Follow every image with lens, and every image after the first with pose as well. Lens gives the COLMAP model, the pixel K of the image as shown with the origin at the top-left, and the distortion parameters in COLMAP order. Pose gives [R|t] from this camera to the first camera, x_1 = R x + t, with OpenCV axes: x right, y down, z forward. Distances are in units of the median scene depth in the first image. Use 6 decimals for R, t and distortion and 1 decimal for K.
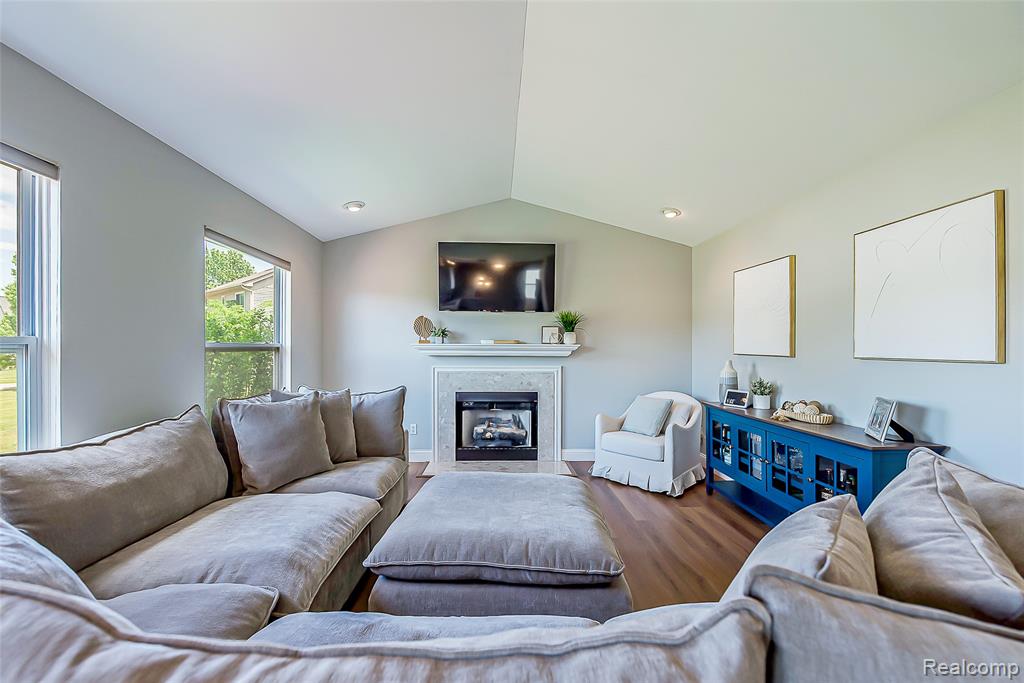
lens RADIAL K [[417.7, 0, 512.0], [0, 417.7, 341.5], [0, 0, 1]] dist [-0.000123, -0.000069]
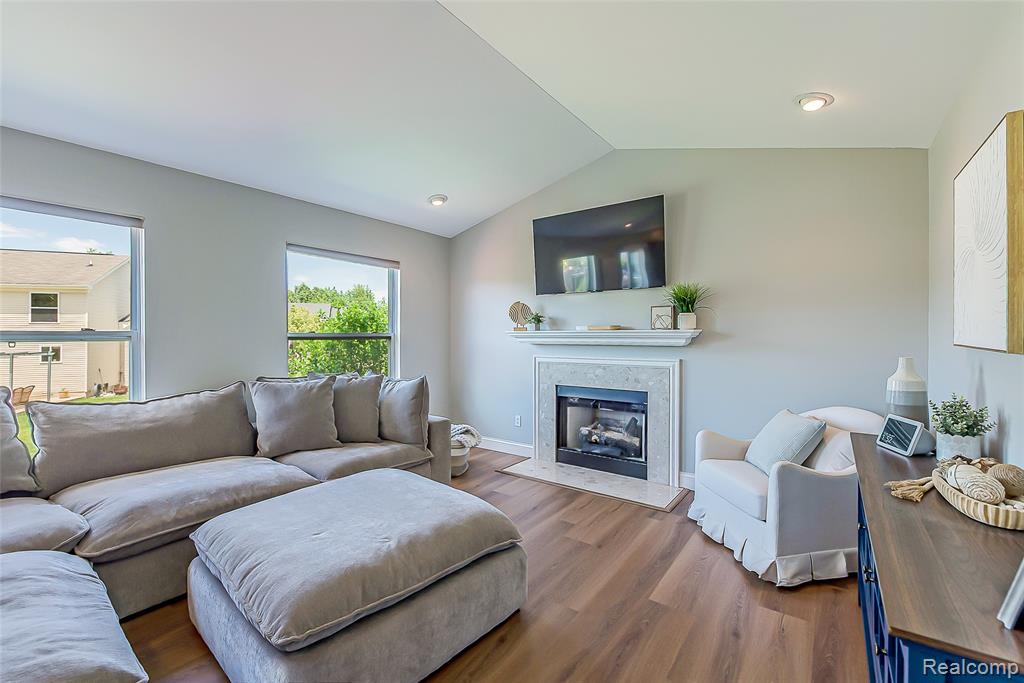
lens RADIAL K [[422.4, 0, 525.0], [0, 422.4, 338.5], [0, 0, 1]] dist [-0.014724, 0.000024]
pose [[0.786991, -0.002139, -0.616961, 0.369536], [0.016608, 0.999705, 0.017718, 0.004800], [0.616741, -0.024190, 0.786794, 0.253284]]
